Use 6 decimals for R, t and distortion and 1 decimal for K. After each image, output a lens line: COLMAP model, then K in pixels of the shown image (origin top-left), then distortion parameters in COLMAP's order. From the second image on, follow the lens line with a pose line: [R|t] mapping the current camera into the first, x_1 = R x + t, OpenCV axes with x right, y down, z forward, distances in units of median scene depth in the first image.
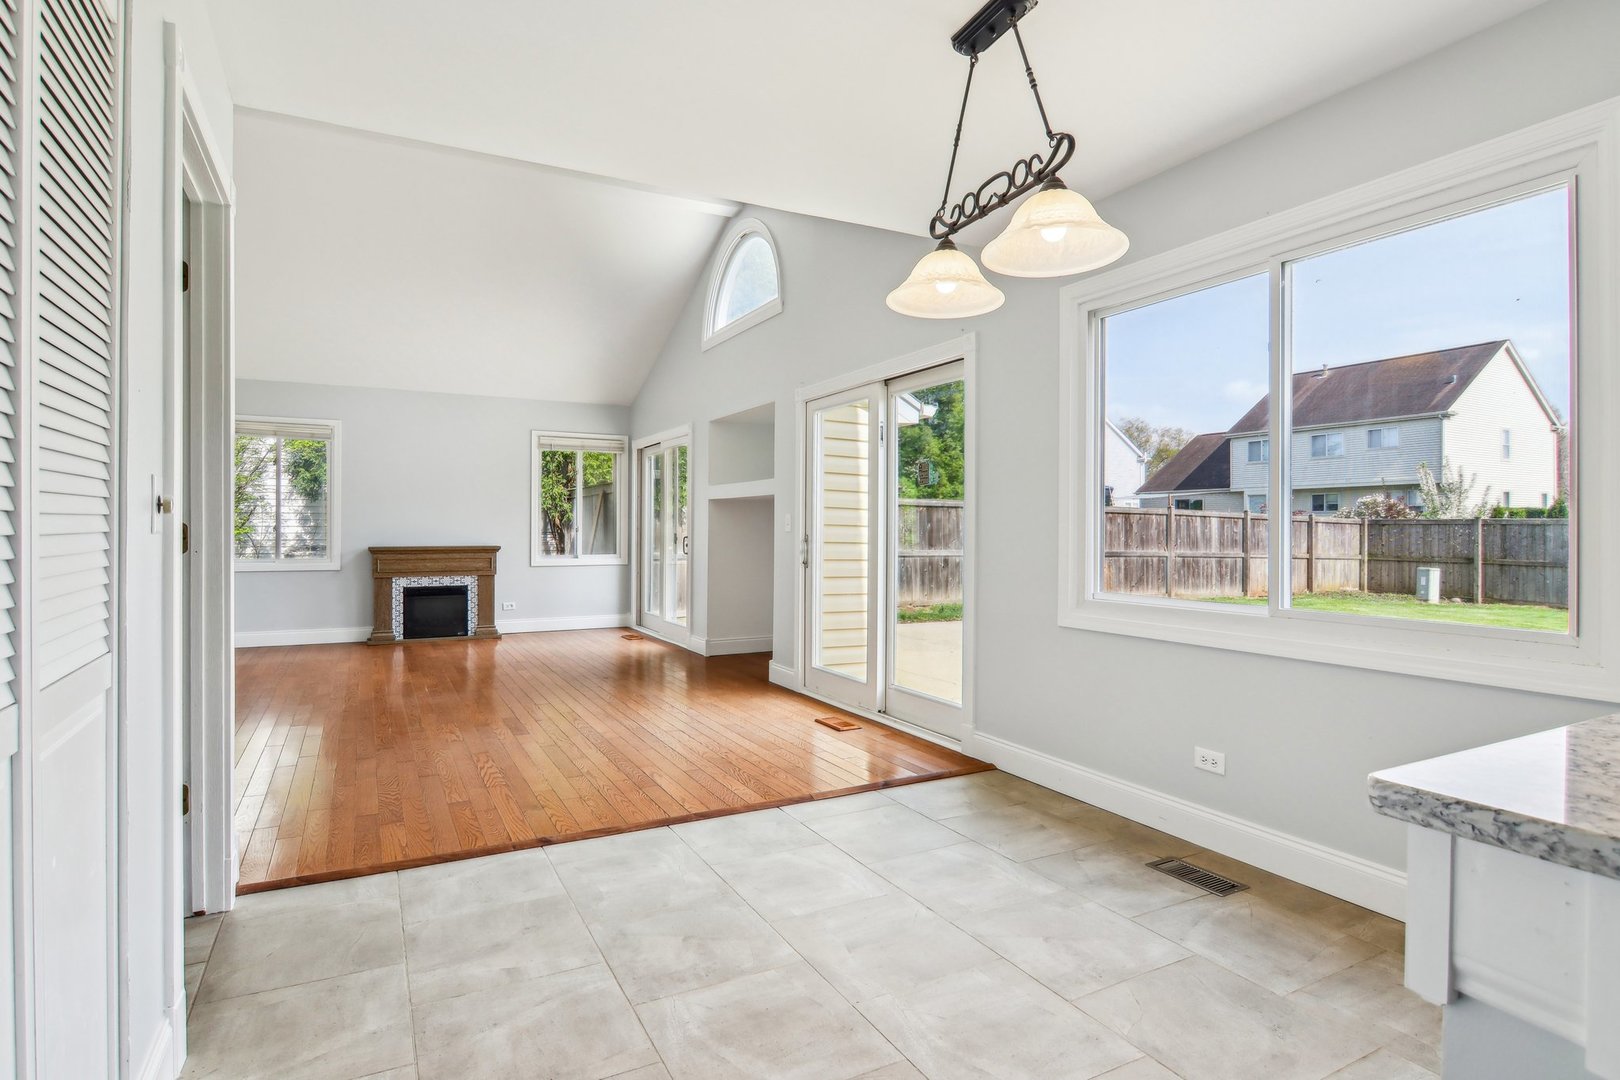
lens RADIAL K [[845.7, 0, 816.5], [0, 845.7, 528.8], [0, 0, 1]] dist [-0.004368, -0.011036]
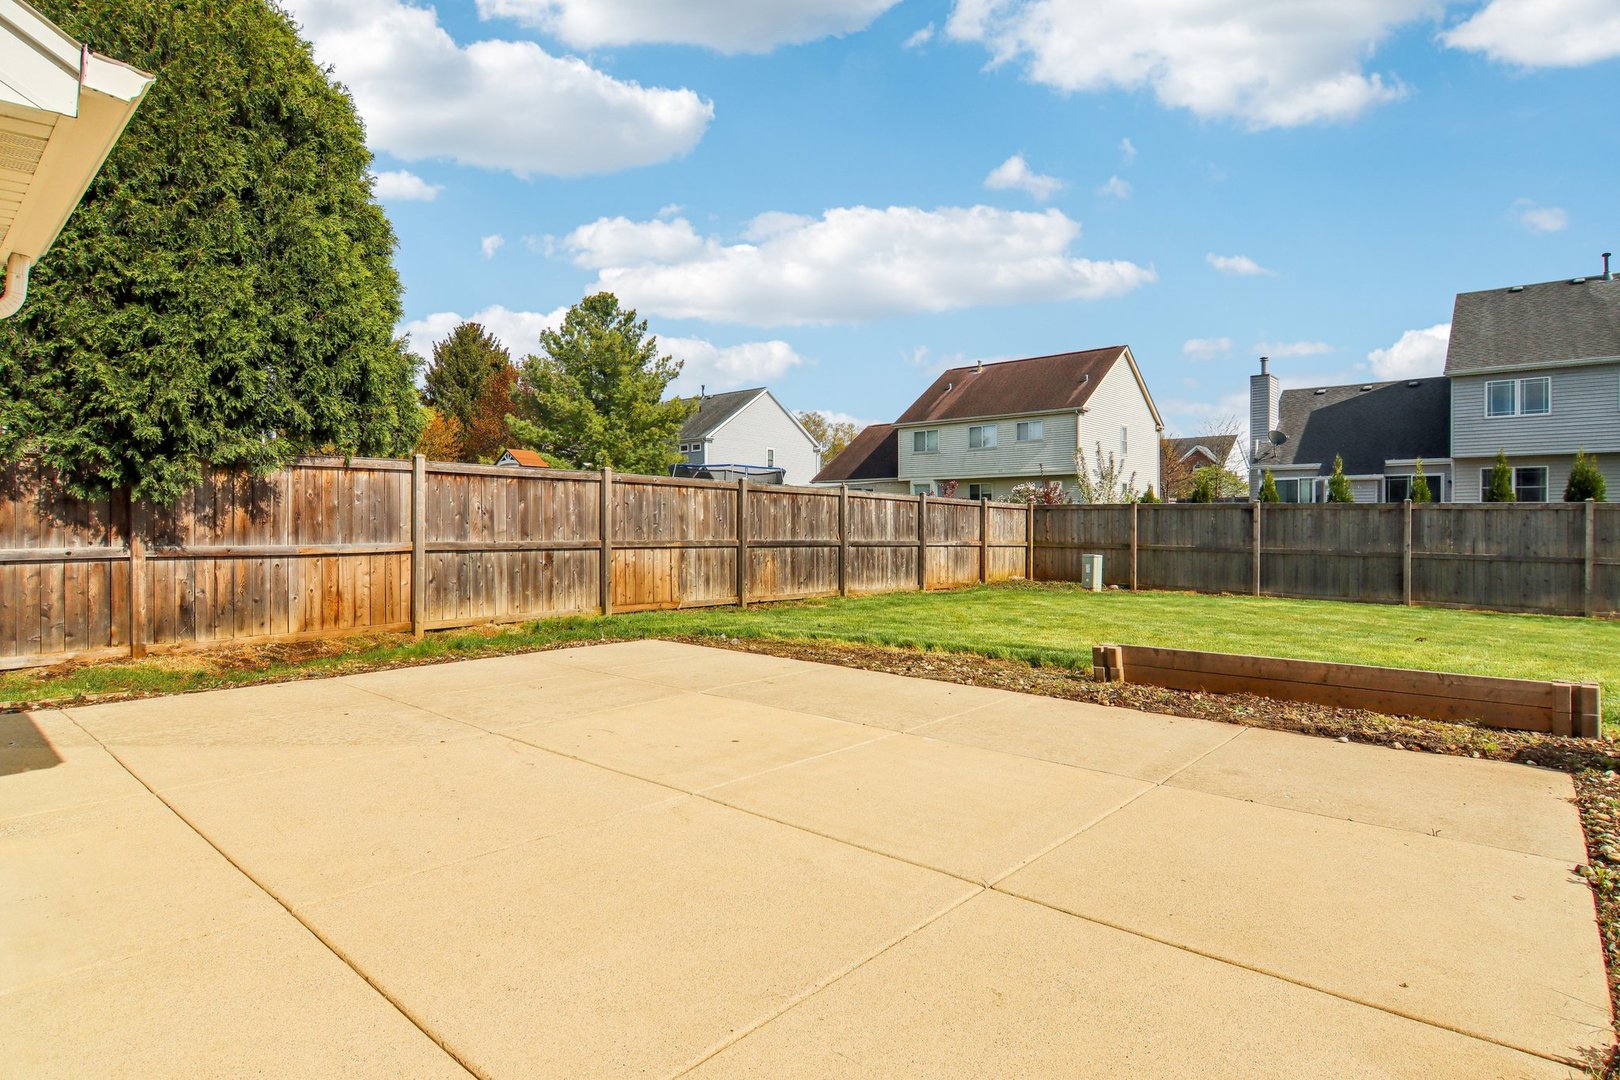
lens RADIAL K [[845.7, 0, 808.5], [0, 845.7, 523.9], [0, 0, 1]] dist [-0.004368, -0.011036]
pose [[0.937609, -0.003237, 0.347677, 0.086651], [0.001235, 0.999981, 0.005979, 0.005295], [-0.347690, -0.005177, 0.937595, 0.205755]]
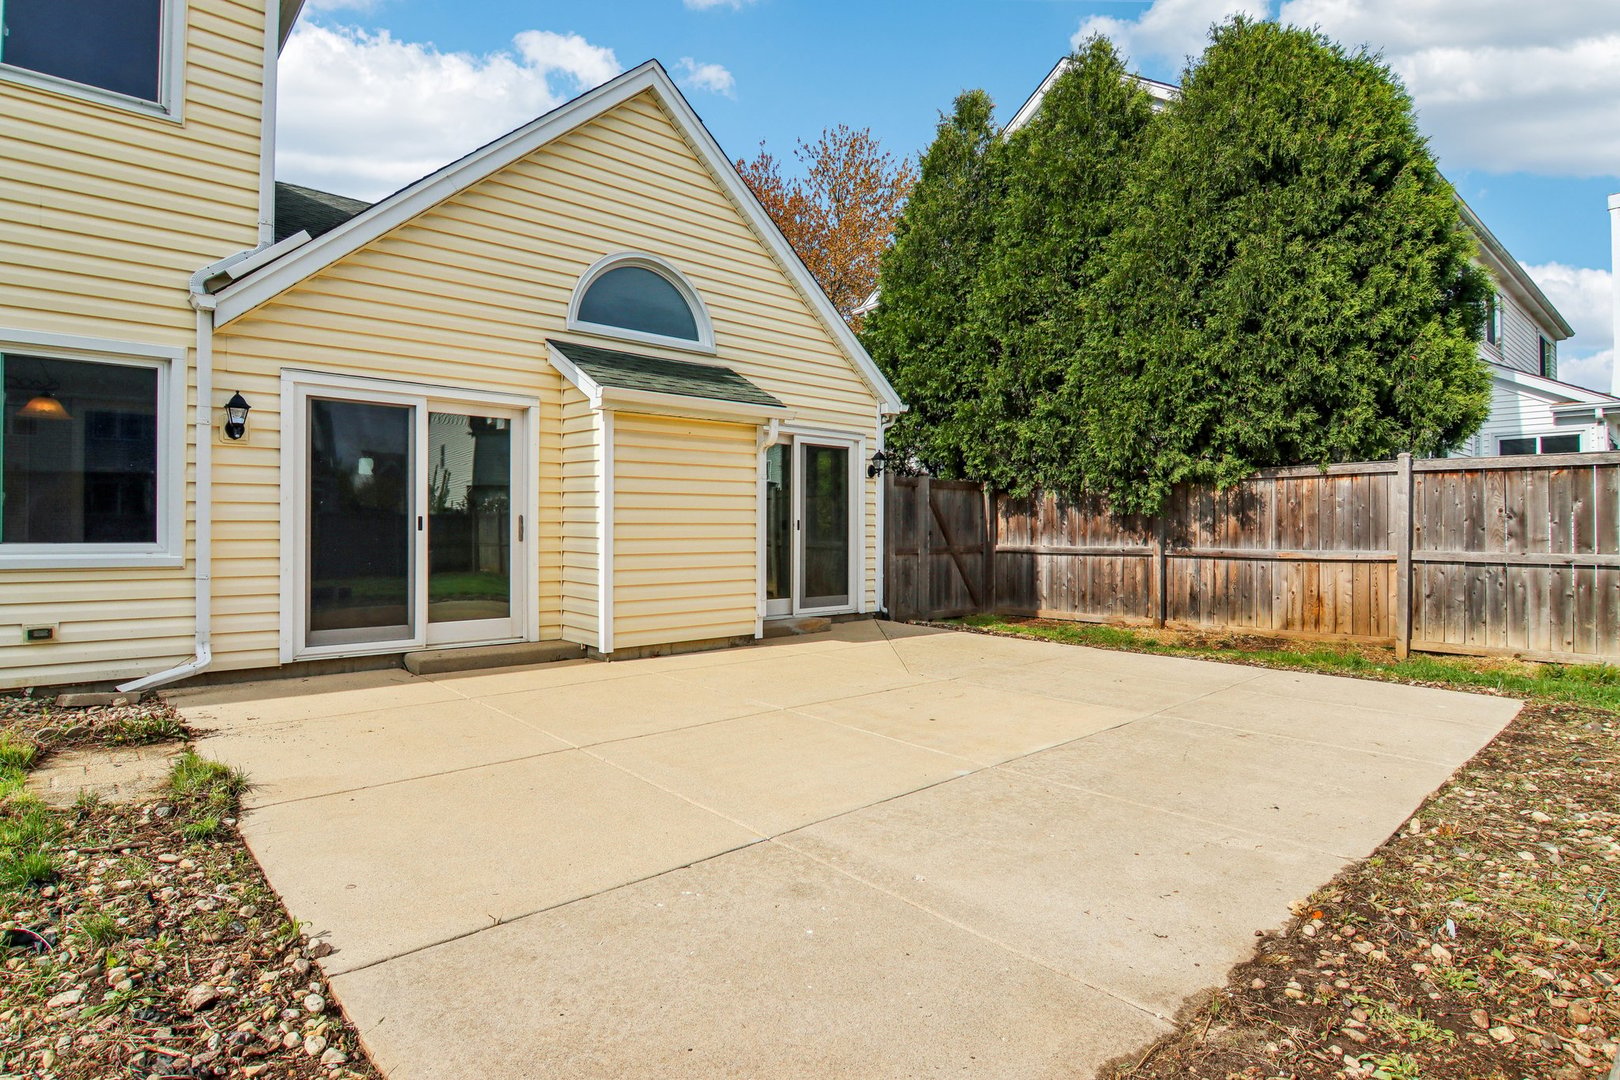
lens RADIAL K [[845.7, 0, 802.3], [0, 845.7, 532.6], [0, 0, 1]] dist [-0.004368, -0.011036]
pose [[0.232979, -0.002097, -0.972479, 0.393451], [0.000549, 0.999998, -0.002025, 0.009680], [0.972482, -0.000062, 0.232980, 0.332913]]
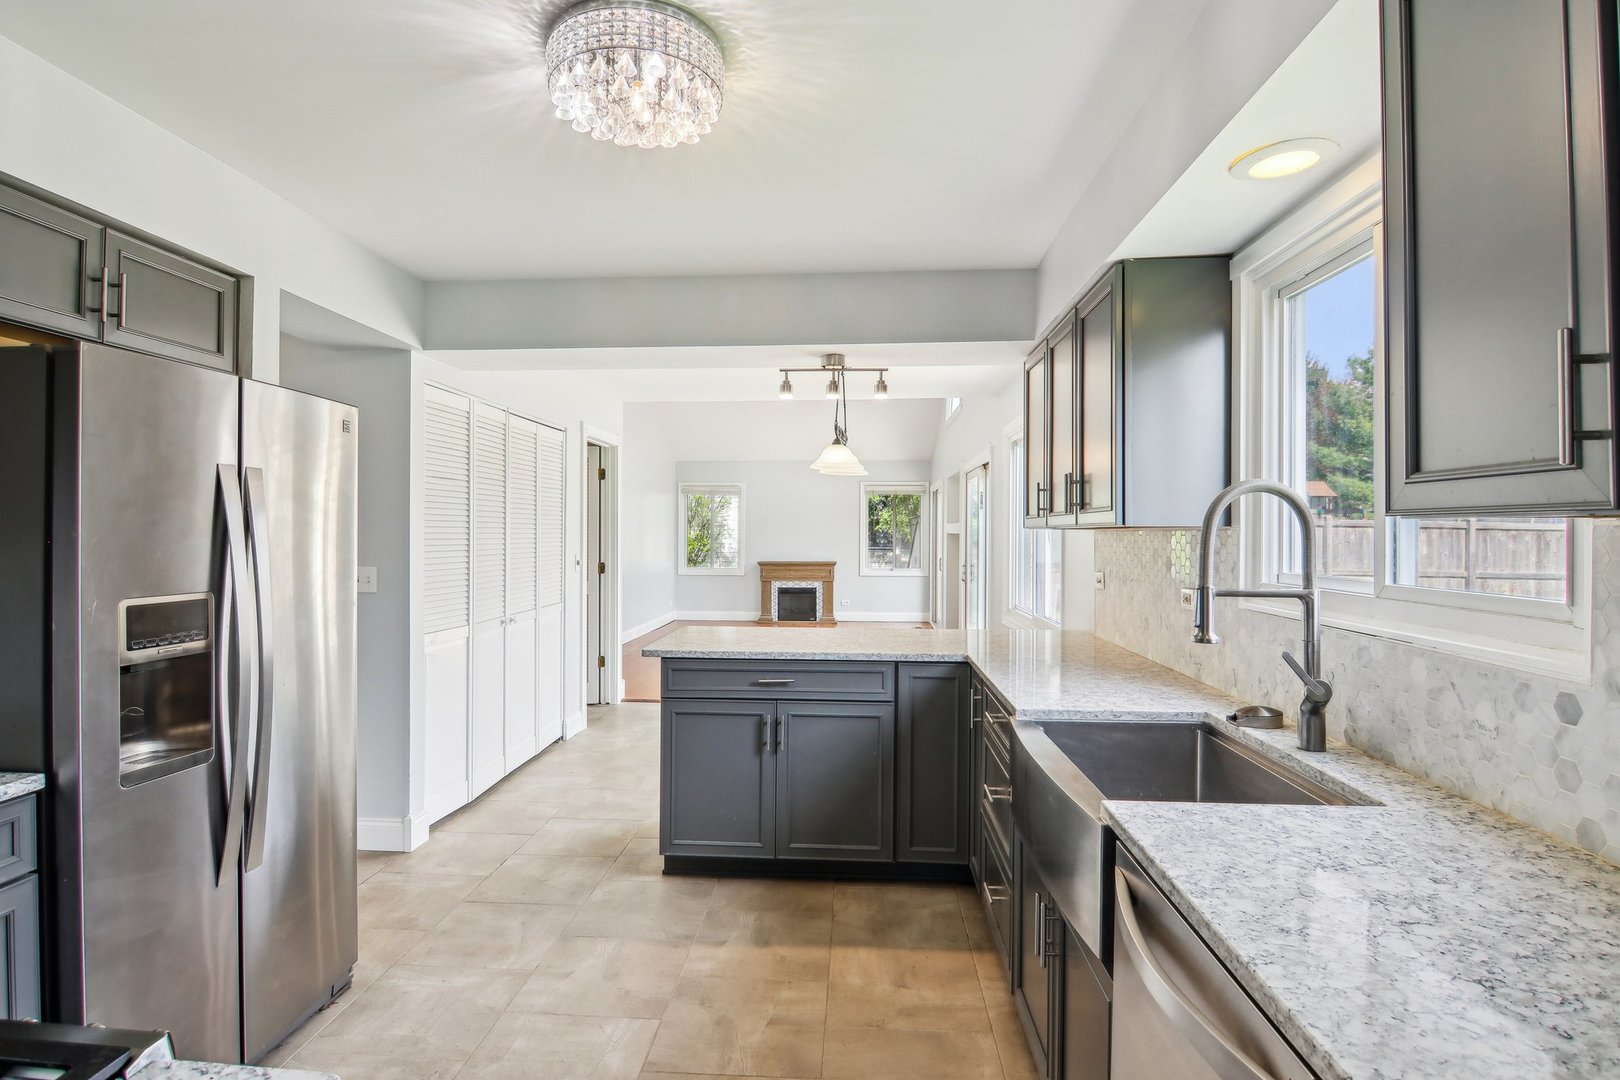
lens RADIAL K [[845.7, 0, 808.8], [0, 845.7, 530.3], [0, 0, 1]] dist [-0.004368, -0.011036]
pose [[0.851210, -0.004686, -0.524804, 0.157967], [-0.000083, 0.999959, -0.009064, -0.009266], [0.524825, 0.007759, 0.851175, -0.125563]]
